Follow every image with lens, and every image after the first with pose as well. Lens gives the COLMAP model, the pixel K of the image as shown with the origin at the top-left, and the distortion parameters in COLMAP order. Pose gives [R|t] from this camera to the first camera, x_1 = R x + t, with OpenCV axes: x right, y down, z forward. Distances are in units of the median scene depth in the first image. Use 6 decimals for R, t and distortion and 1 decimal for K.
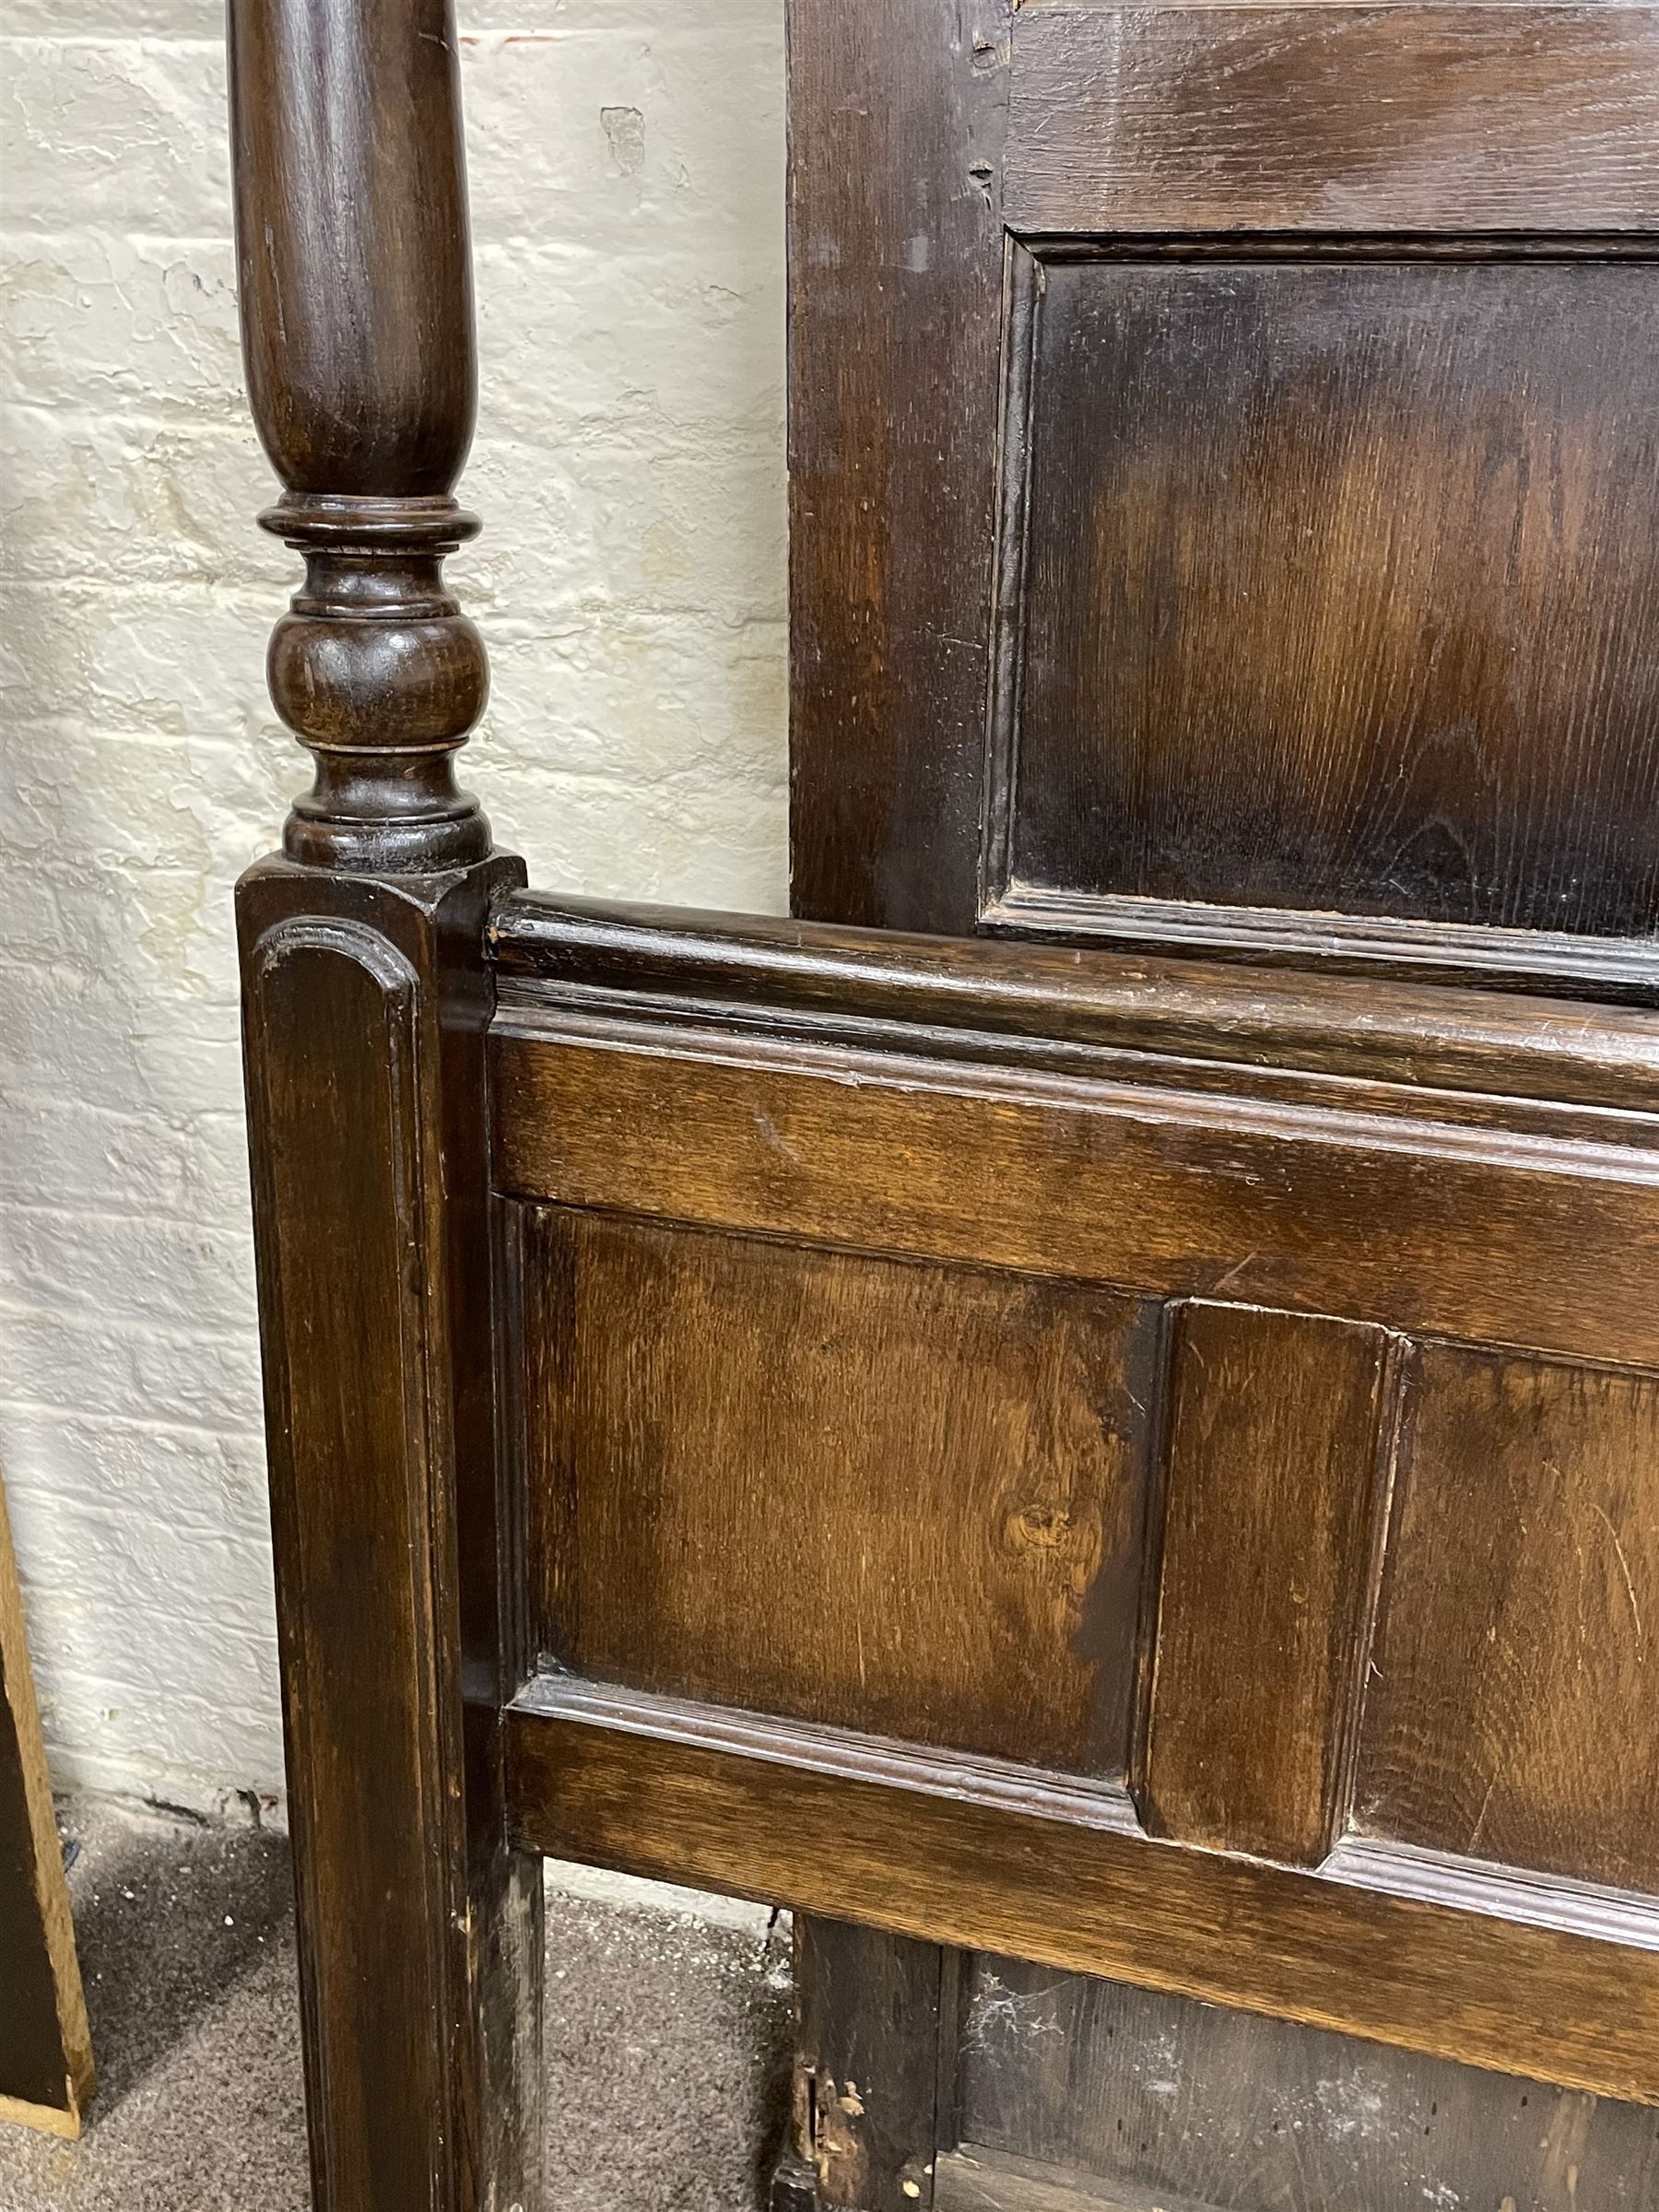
lens RADIAL K [[1959.6, 0, 824.2], [0, 1959.6, 1103.3], [0, 0, 1]] dist [0.098091, -0.125414]
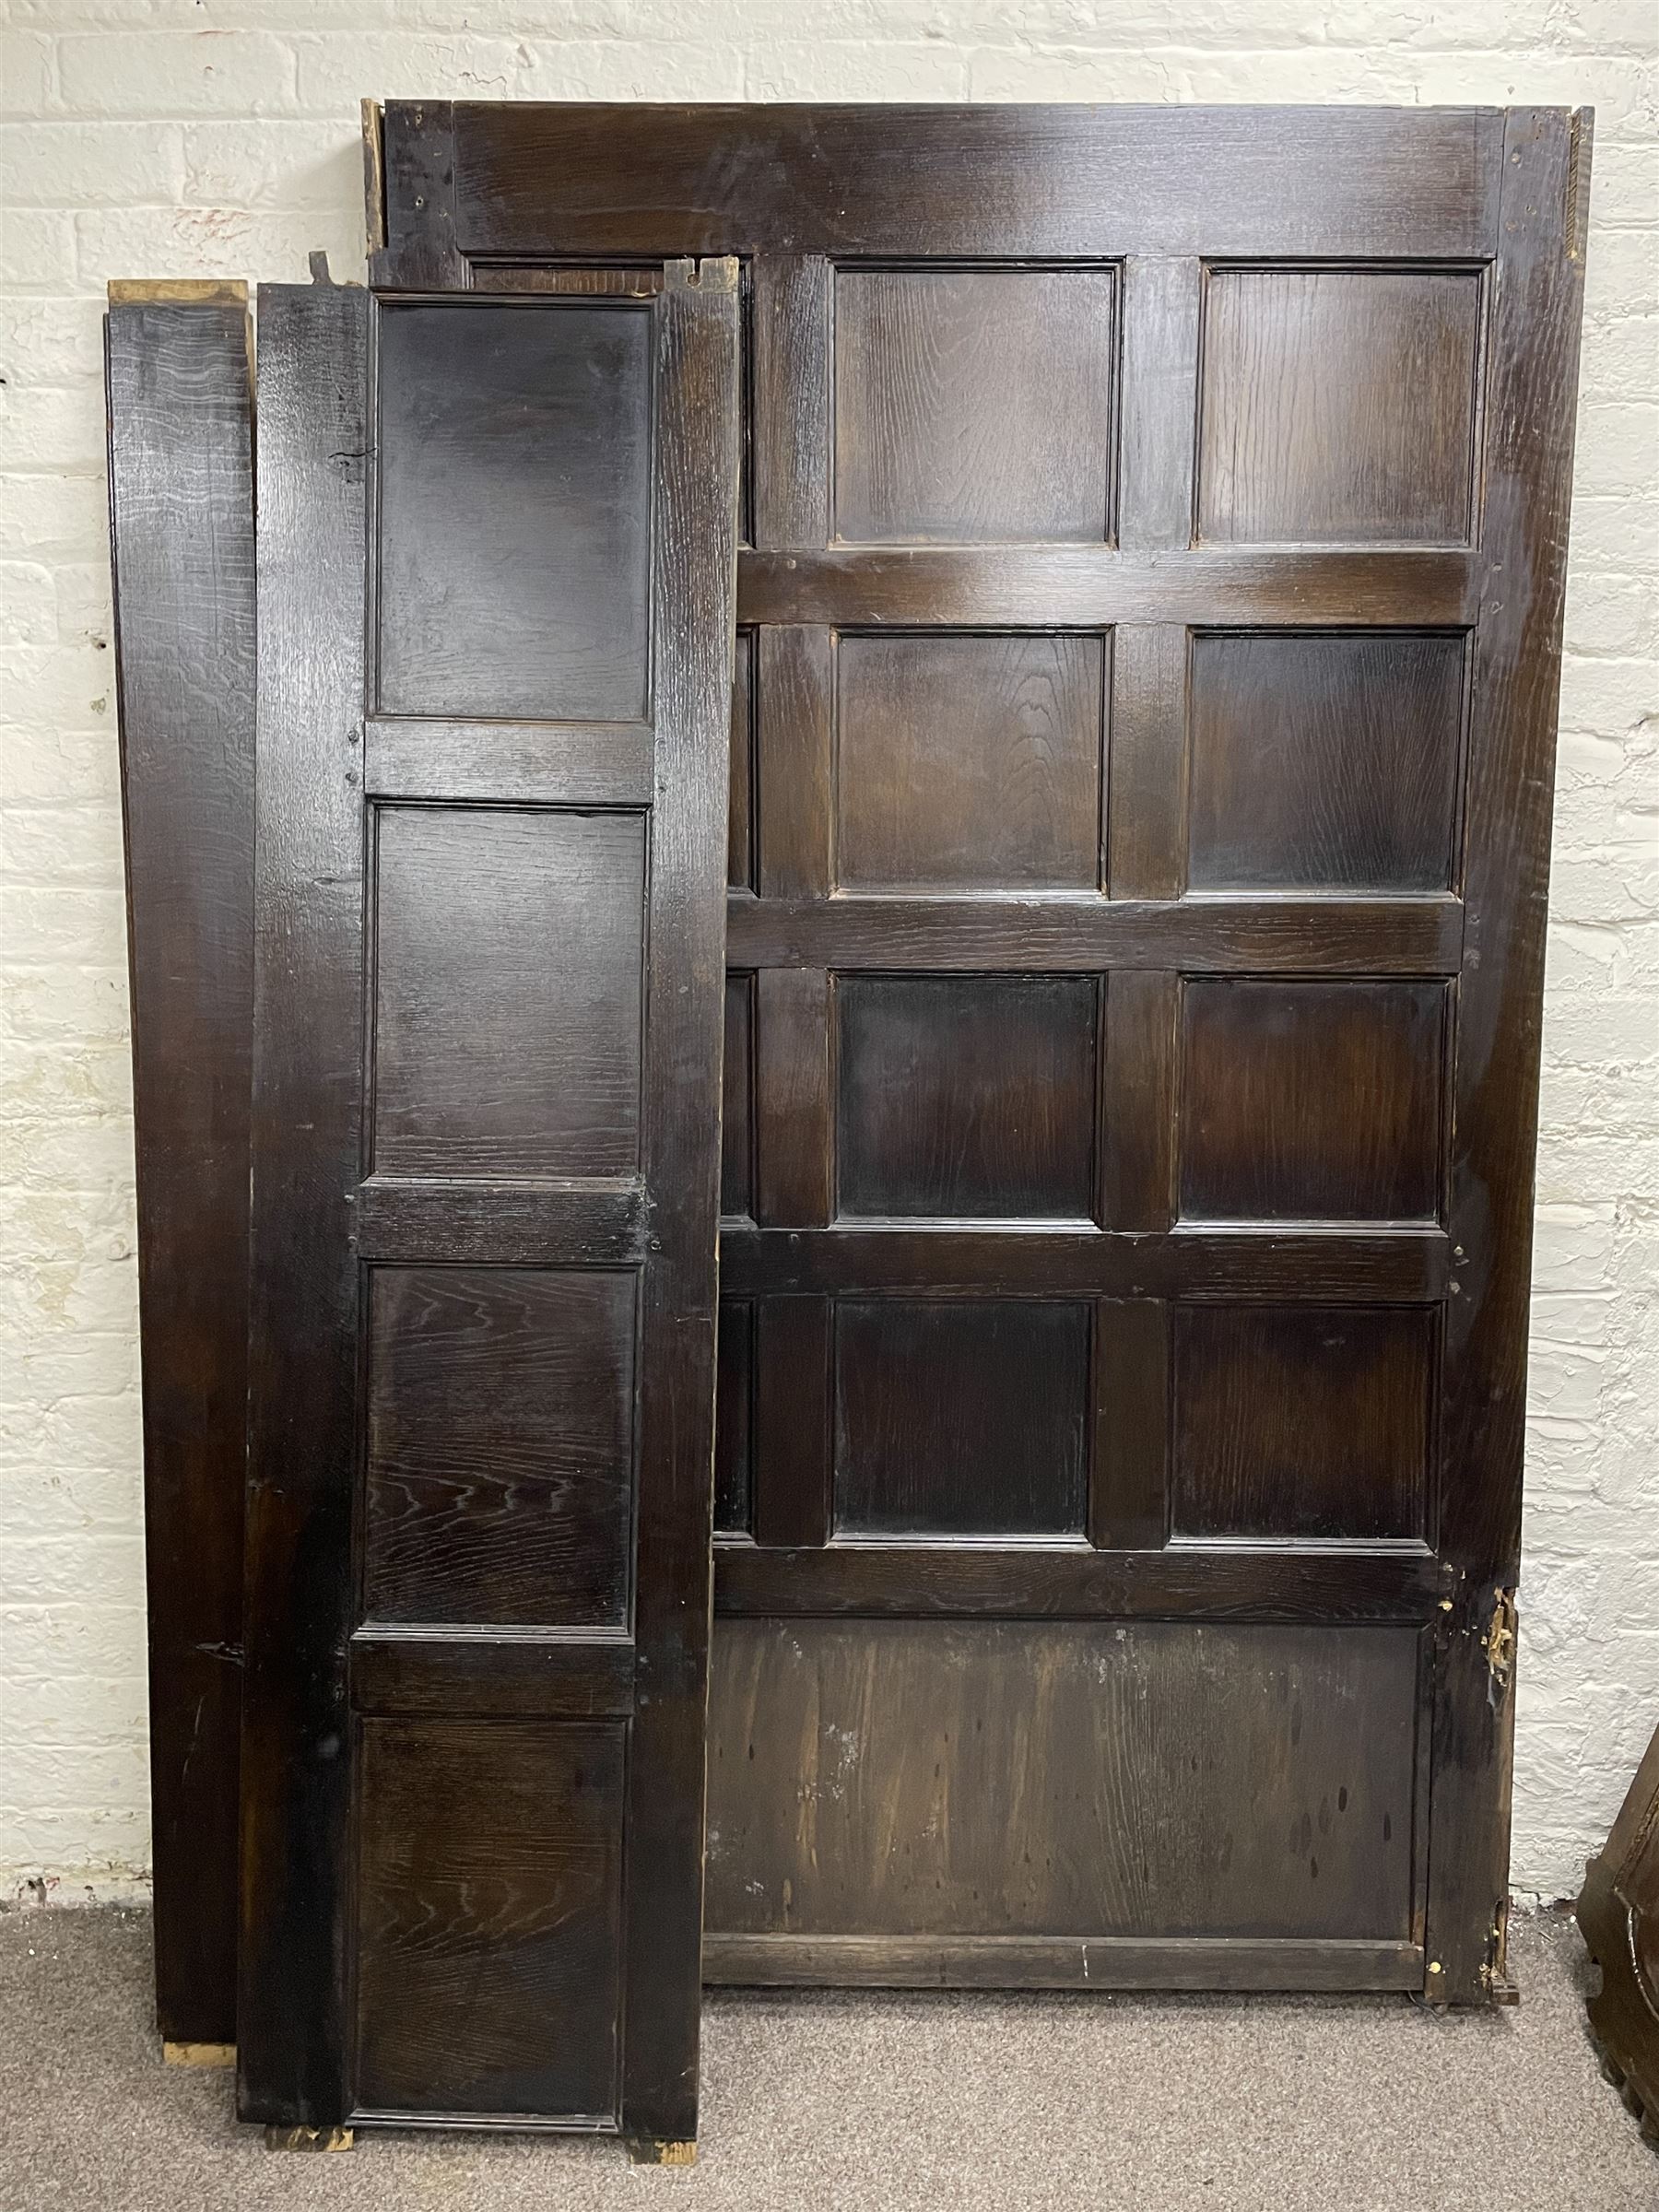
lens RADIAL K [[1796.4, 0, 836.7], [0, 1796.4, 1103.6], [0, 0, 1]] dist [0.096604, -0.123157]
pose [[0.965659, -0.030061, 0.258067, -0.066310], [0.107758, 0.950162, -0.292540, 0.456738], [-0.236412, 0.310303, 0.920772, -1.179421]]
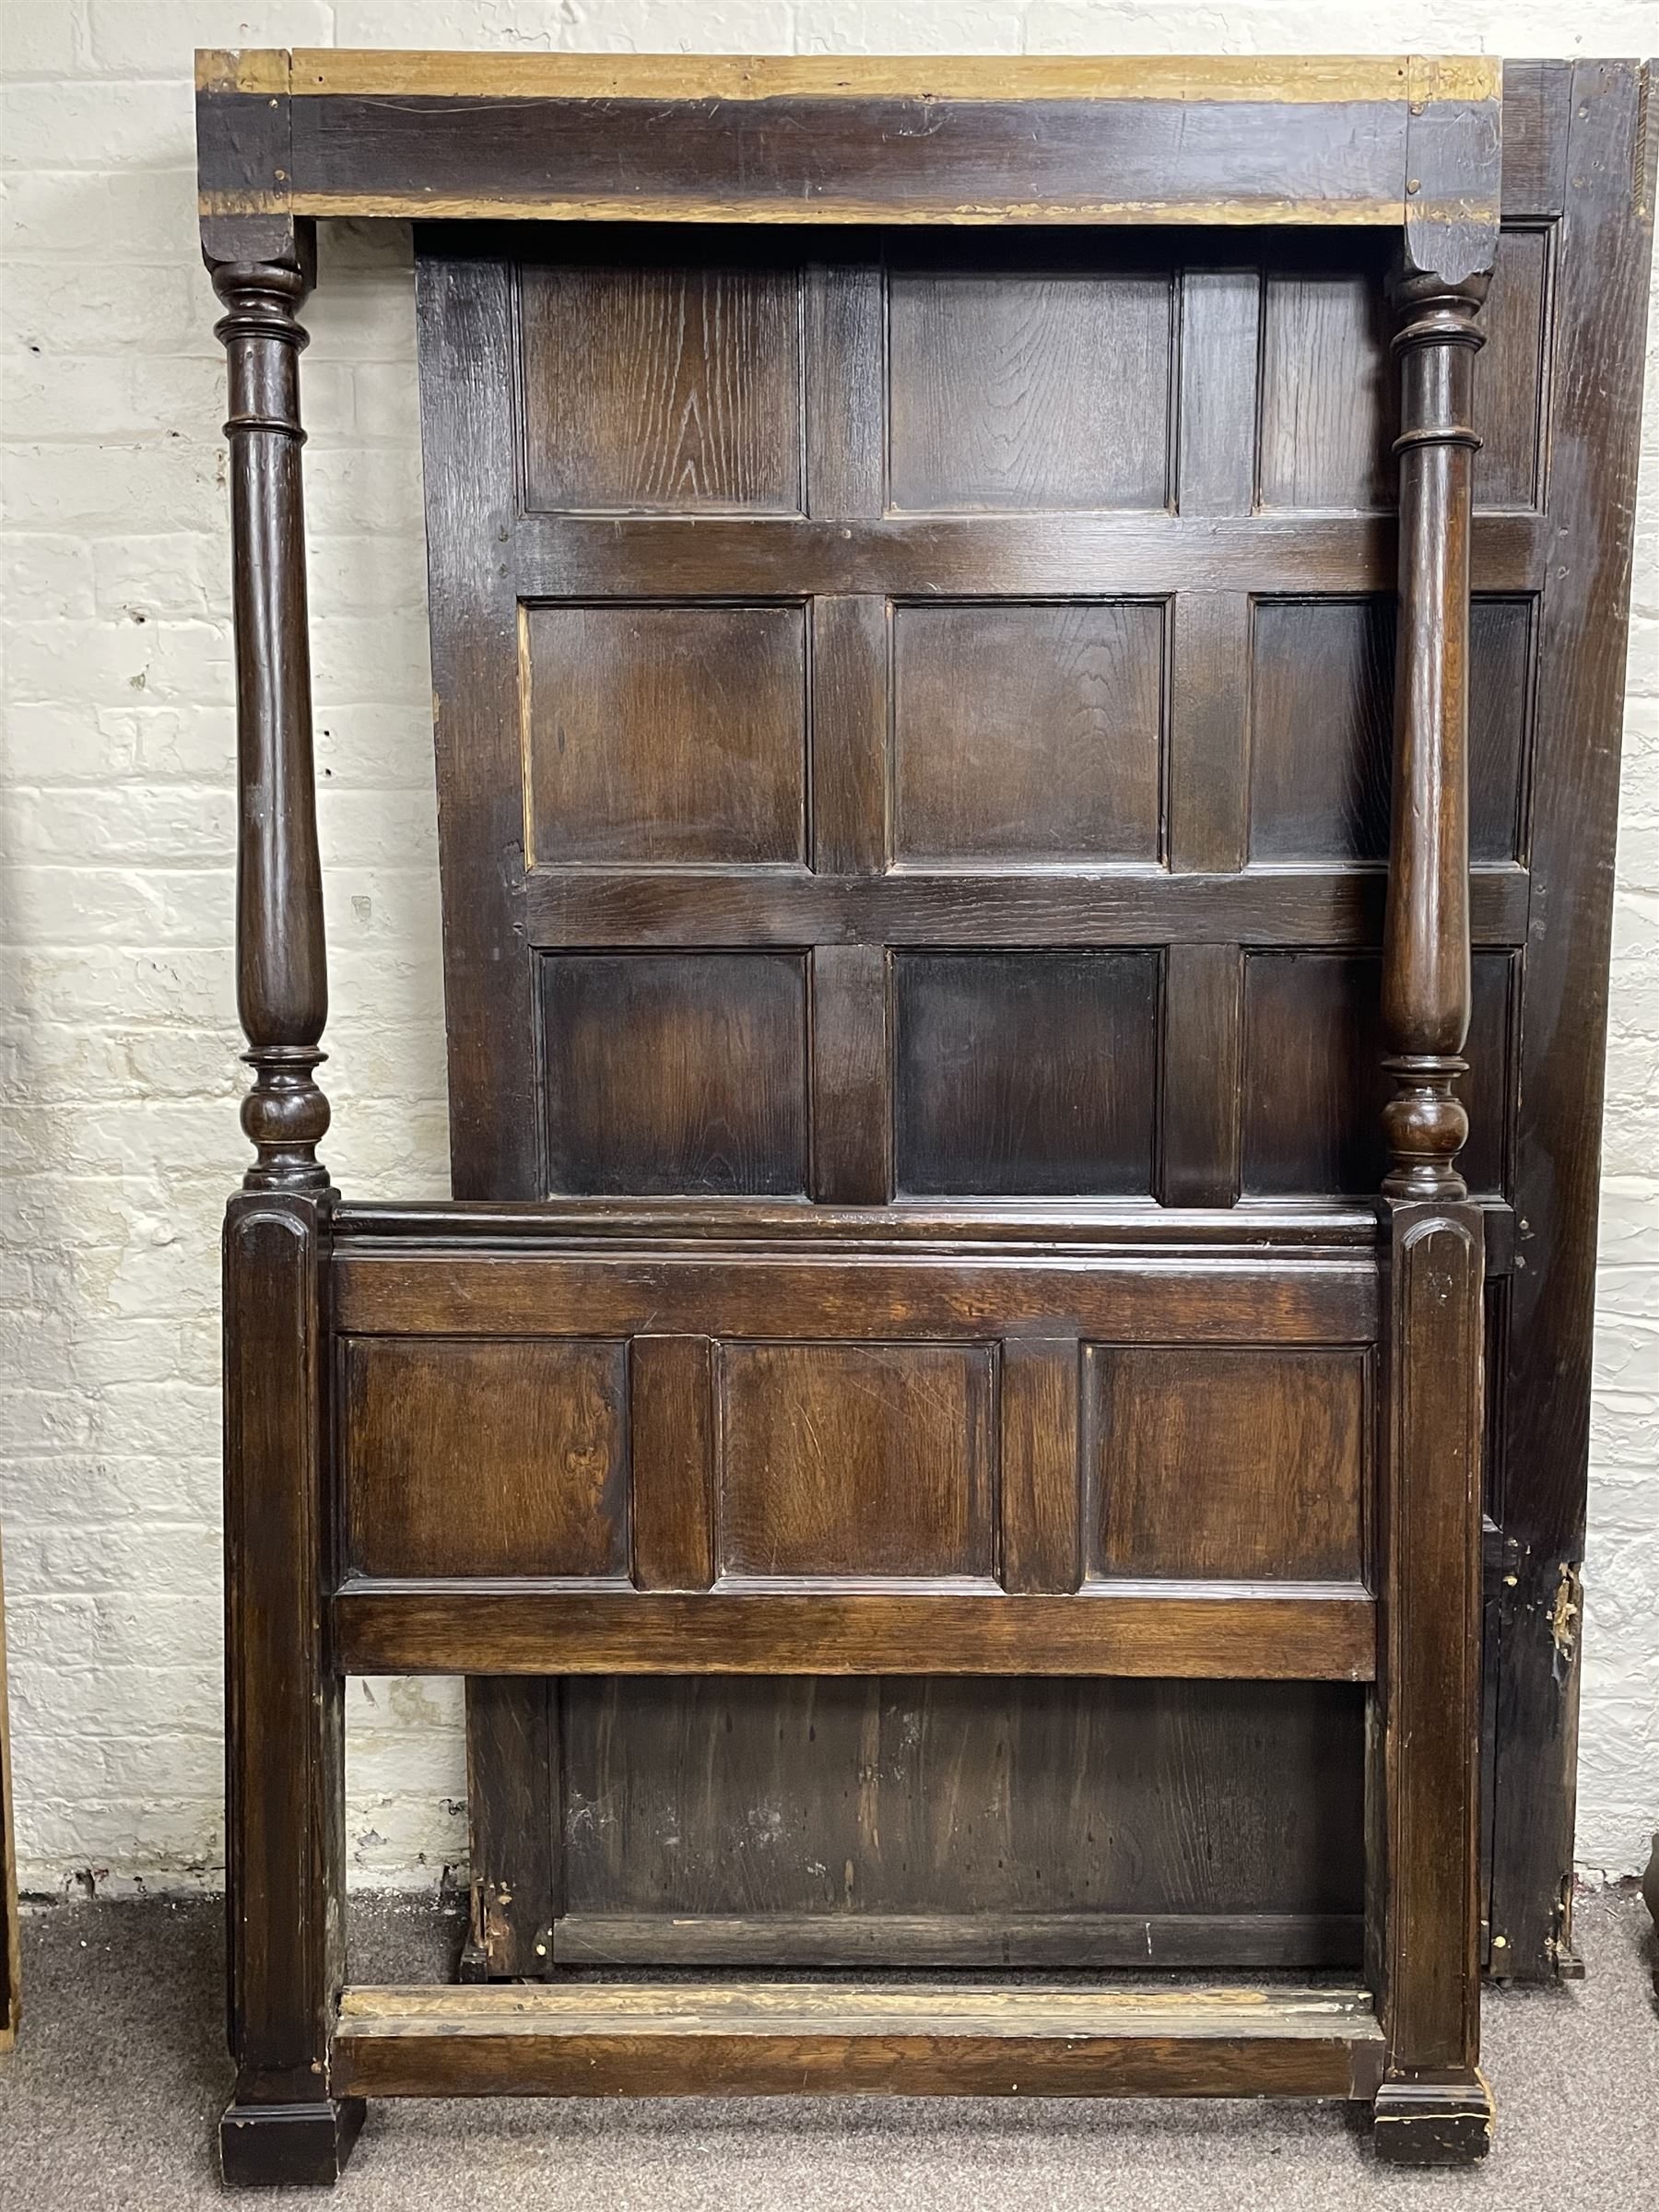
lens RADIAL K [[1959.6, 0, 853.3], [0, 1959.6, 1107.8], [0, 0, 1]] dist [0.098091, -0.125414]
pose [[0.964340, -0.044930, 0.260825, -0.166591], [0.116987, 0.956348, -0.267792, 0.471903], [-0.237407, 0.288756, 0.927501, -1.330964]]
